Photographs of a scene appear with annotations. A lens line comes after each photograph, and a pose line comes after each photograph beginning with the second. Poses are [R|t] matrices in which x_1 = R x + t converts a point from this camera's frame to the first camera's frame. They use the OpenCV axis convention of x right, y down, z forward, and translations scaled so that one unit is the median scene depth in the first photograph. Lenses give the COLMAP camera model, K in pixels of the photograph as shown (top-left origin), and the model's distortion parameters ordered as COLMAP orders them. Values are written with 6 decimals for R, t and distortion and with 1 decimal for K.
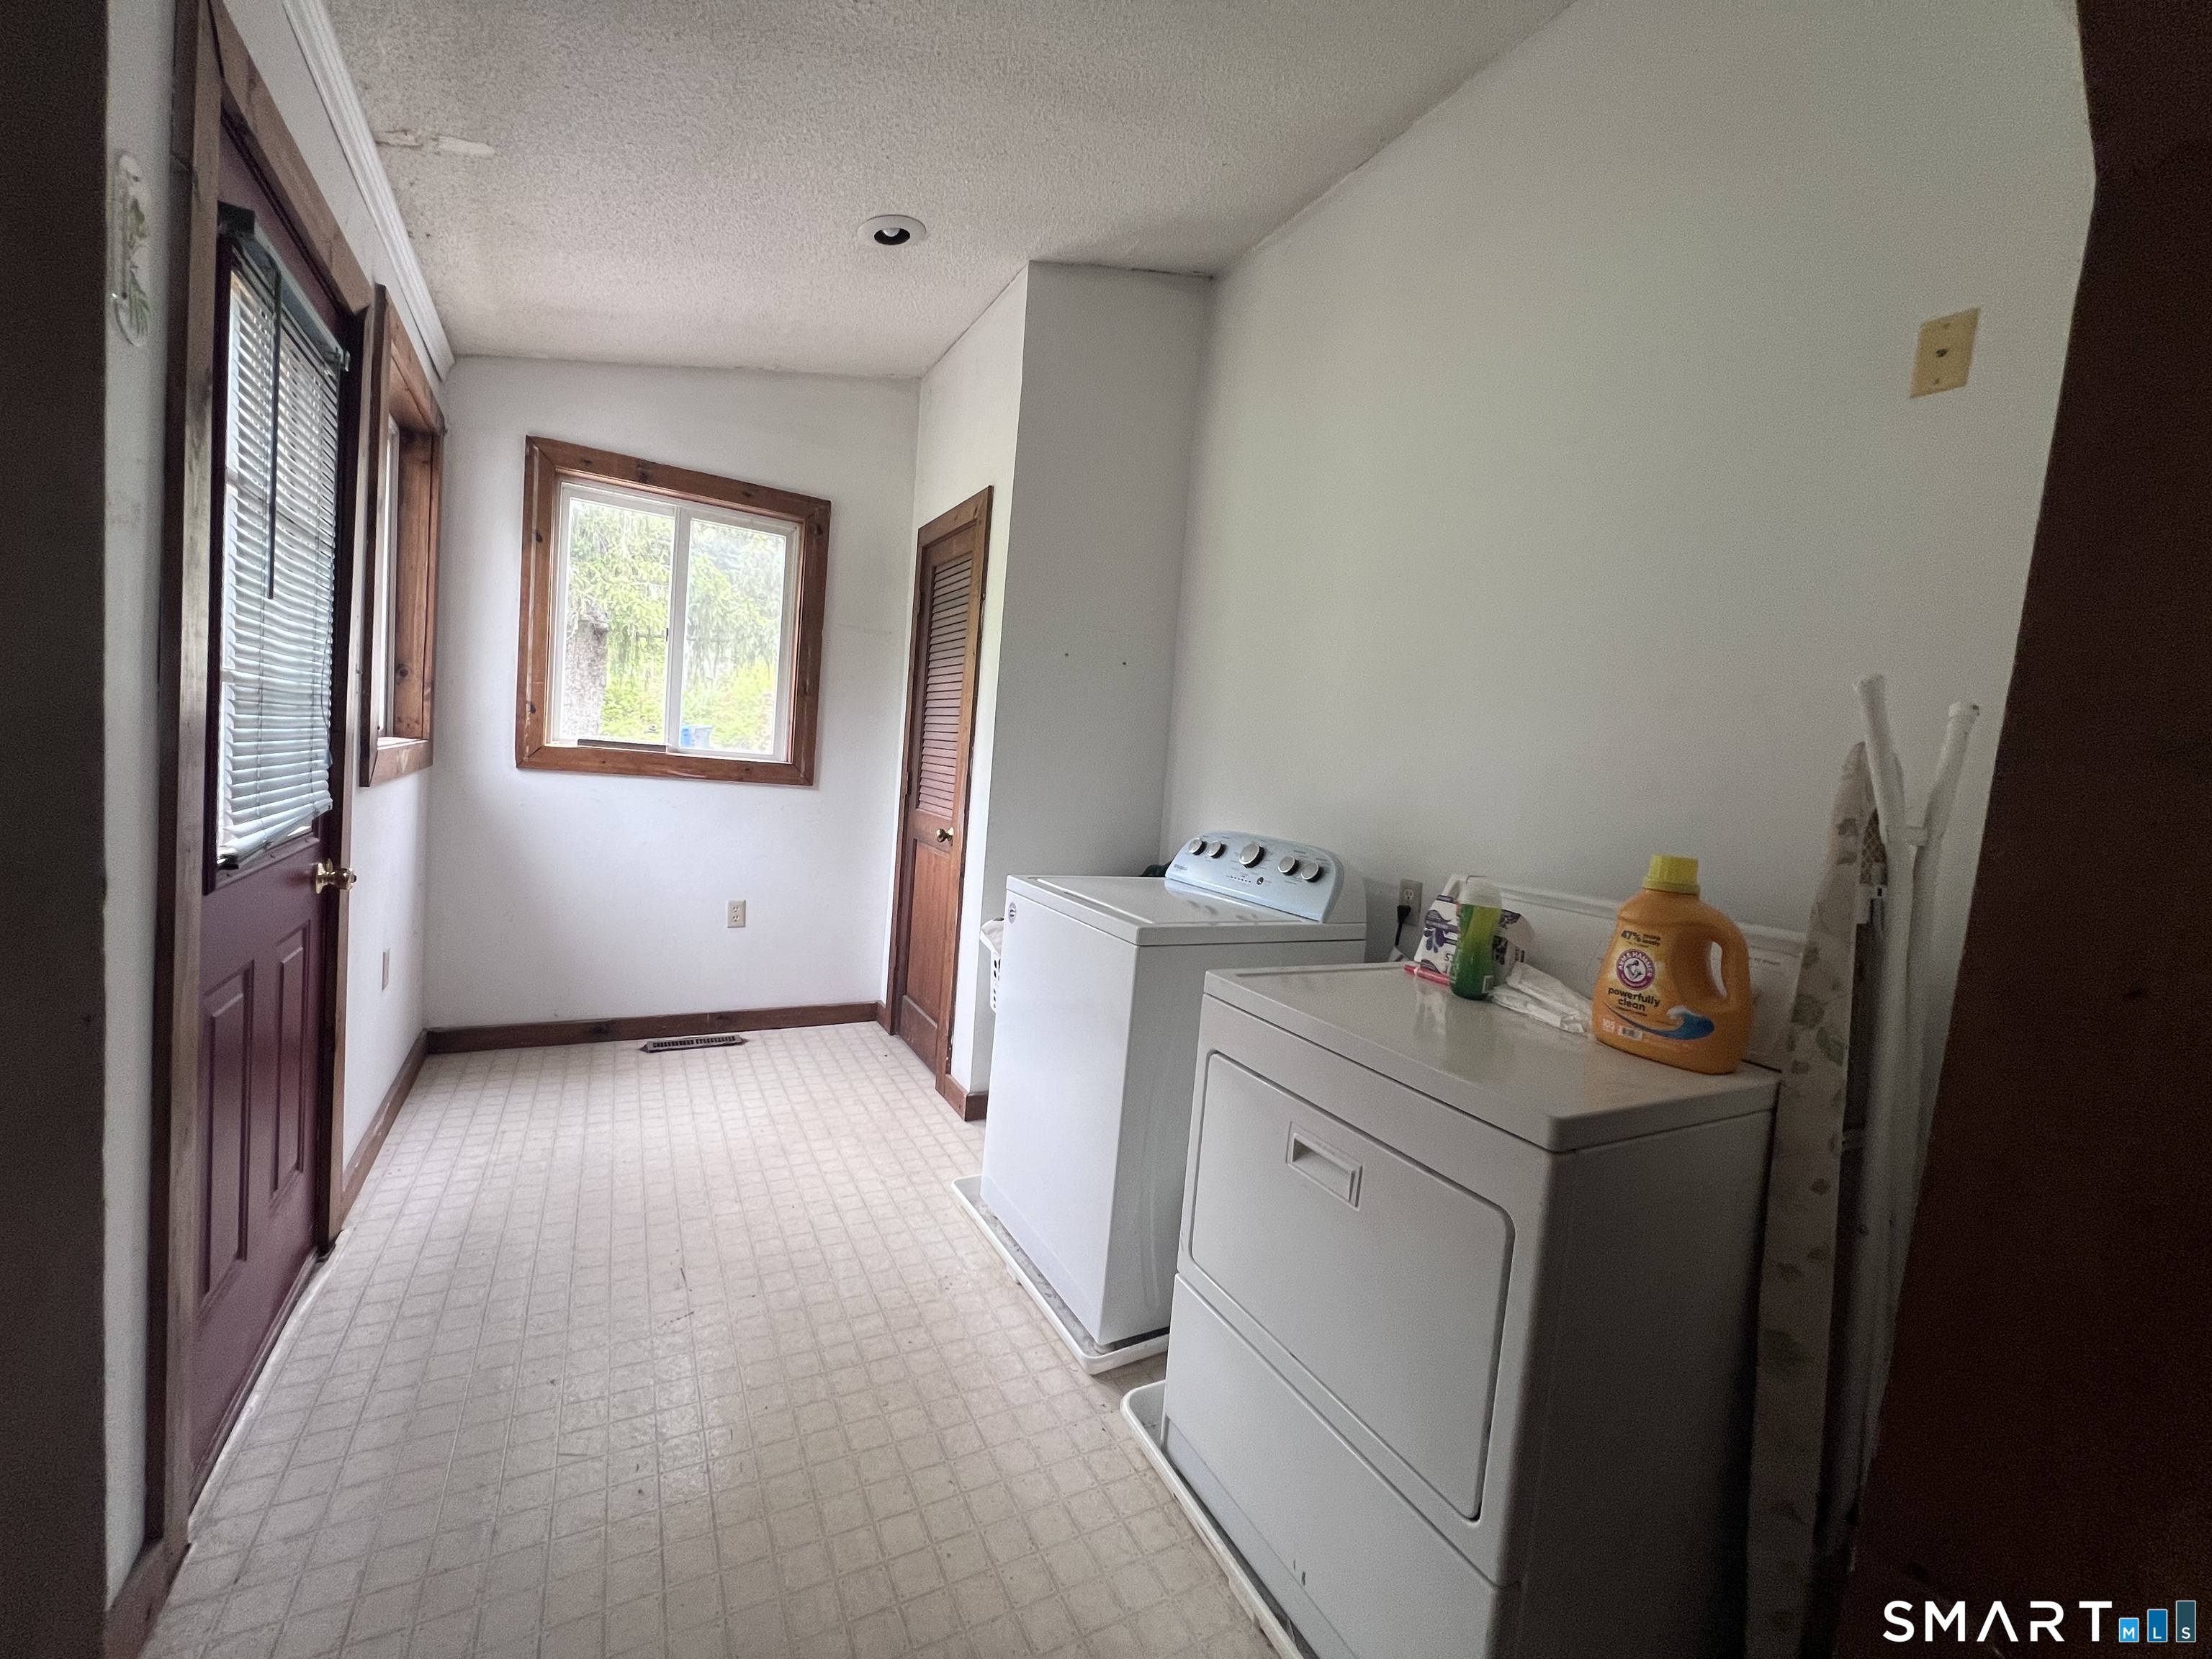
lens RADIAL K [[876.9, 0, 1102.2], [0, 876.9, 827.7], [0, 0, 1]] dist [-0.010909, 0.000697]
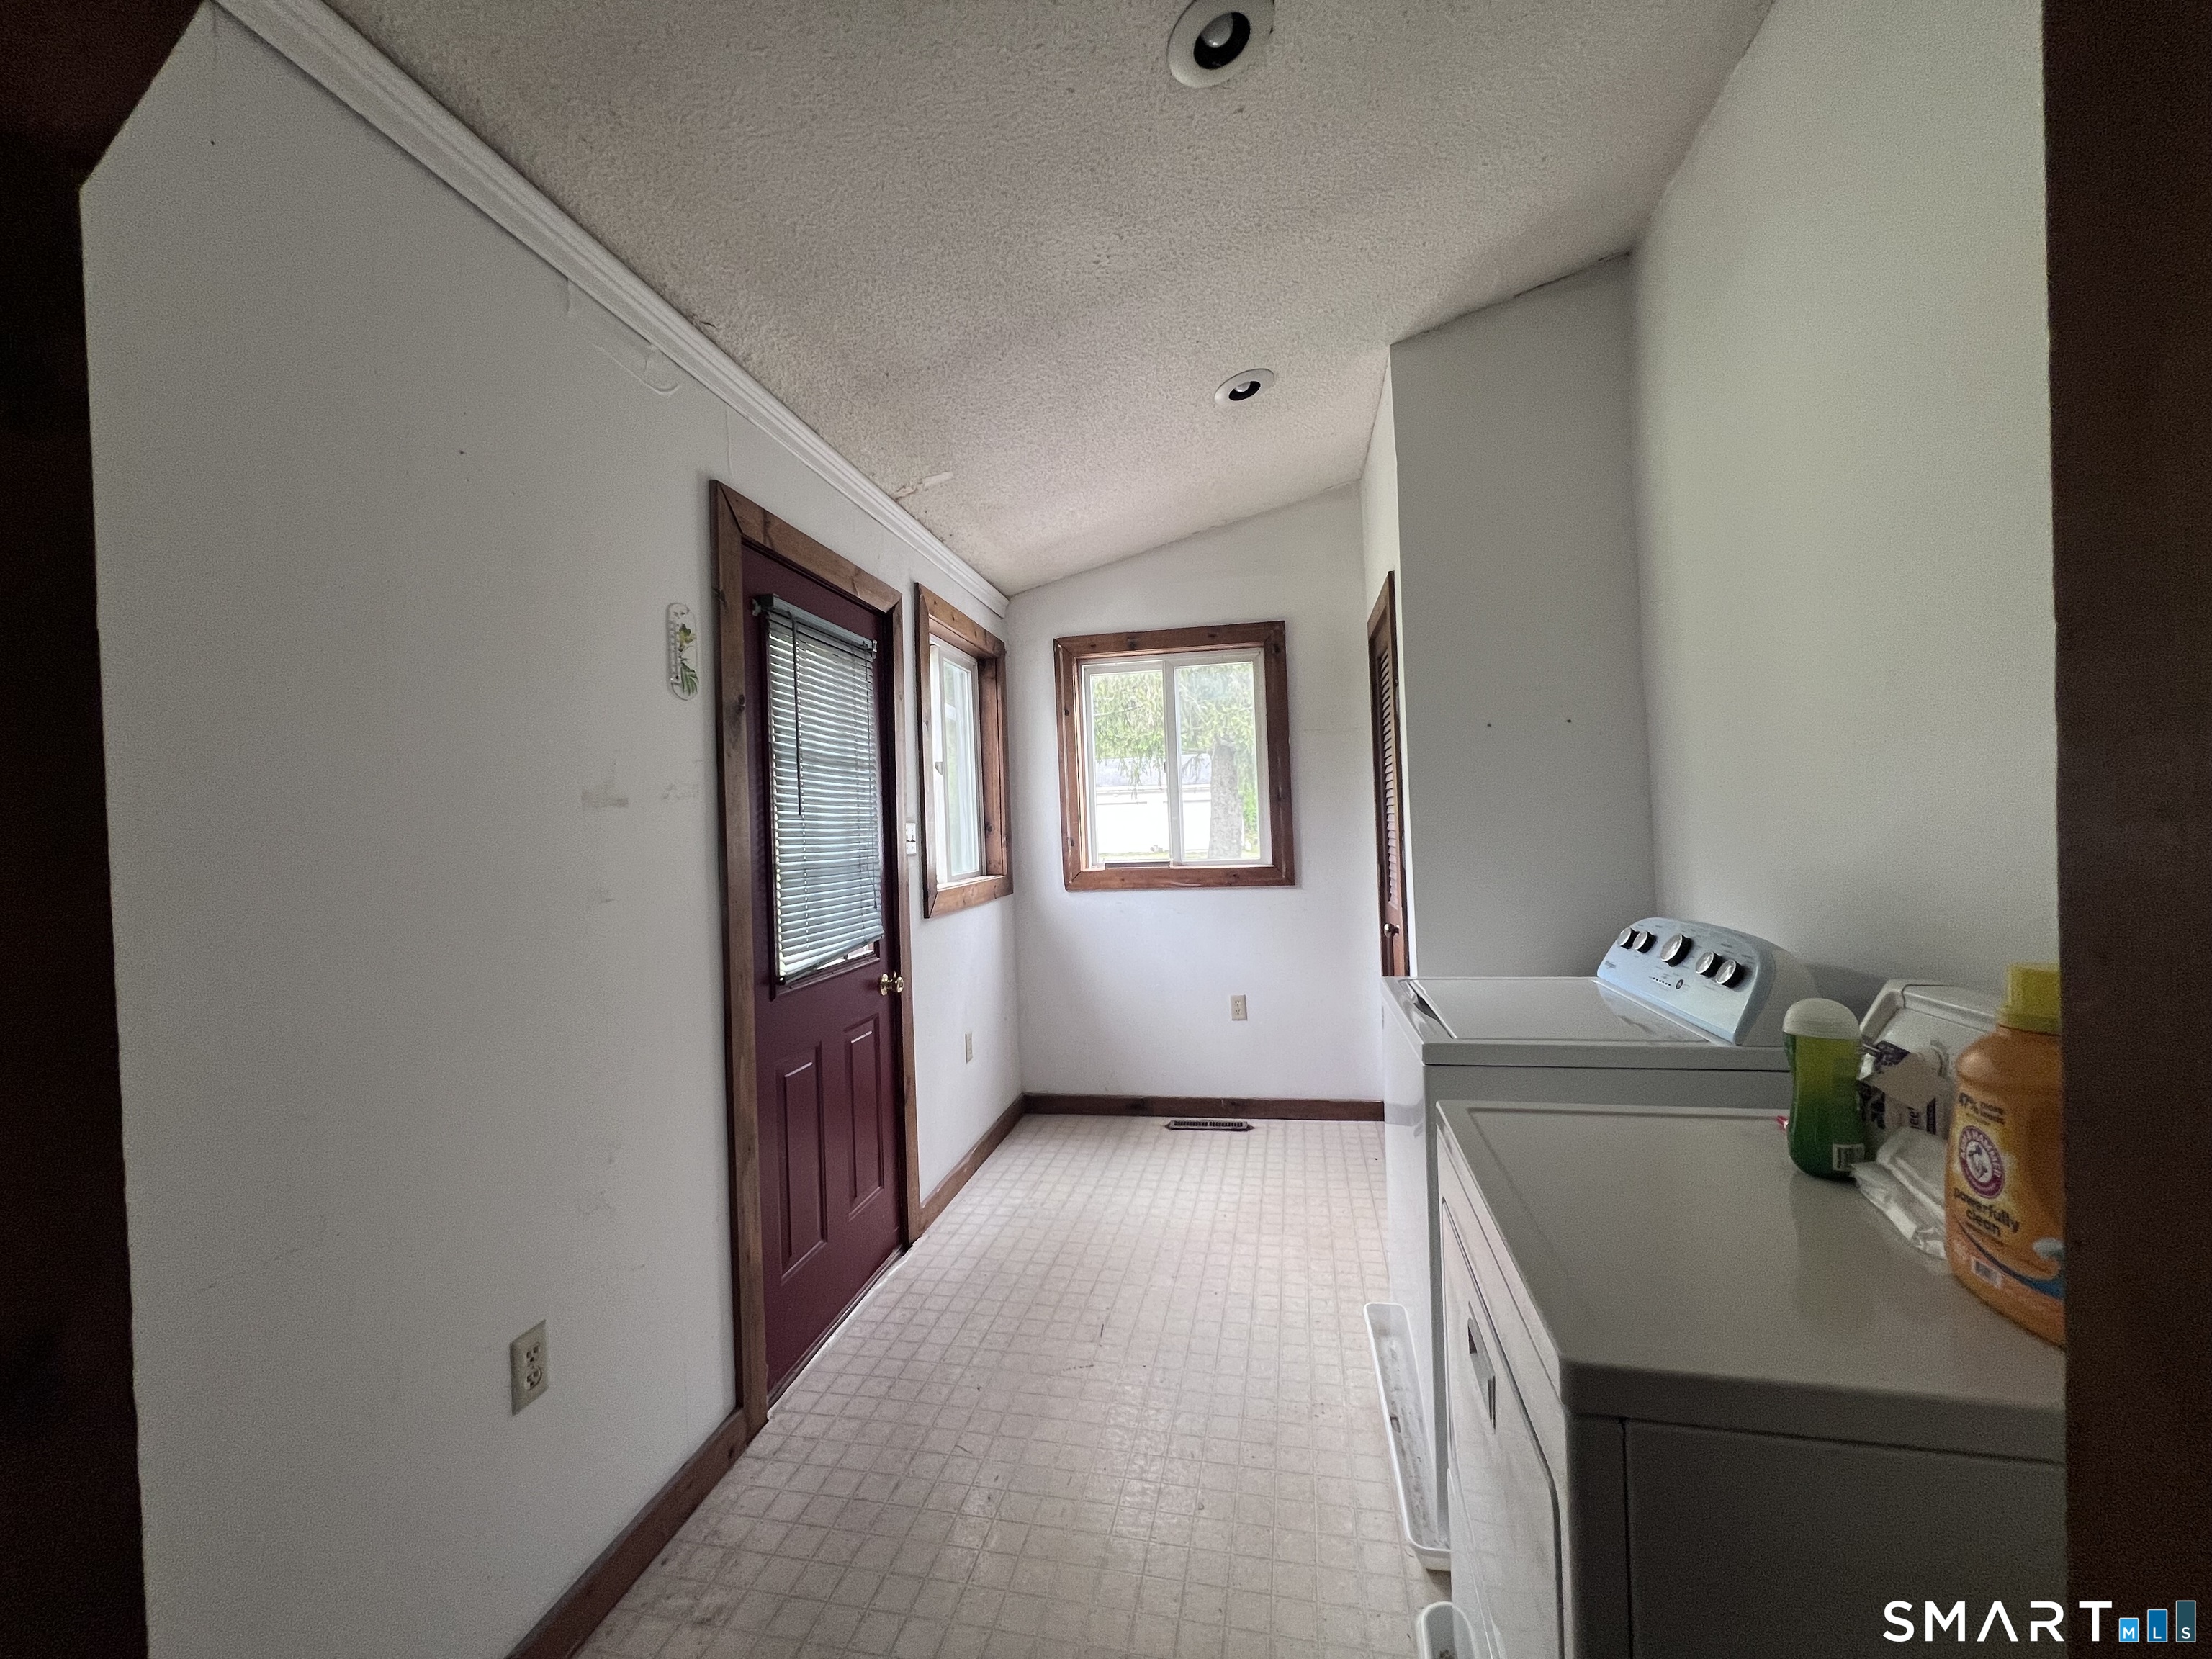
lens RADIAL K [[876.9, 0, 1098.5], [0, 876.9, 825.8], [0, 0, 1]] dist [-0.010909, 0.000697]
pose [[0.751203, -0.115906, -0.649815, 0.249736], [0.052527, 0.991837, -0.116189, -0.011567], [0.657978, 0.053149, 0.751159, 0.067443]]
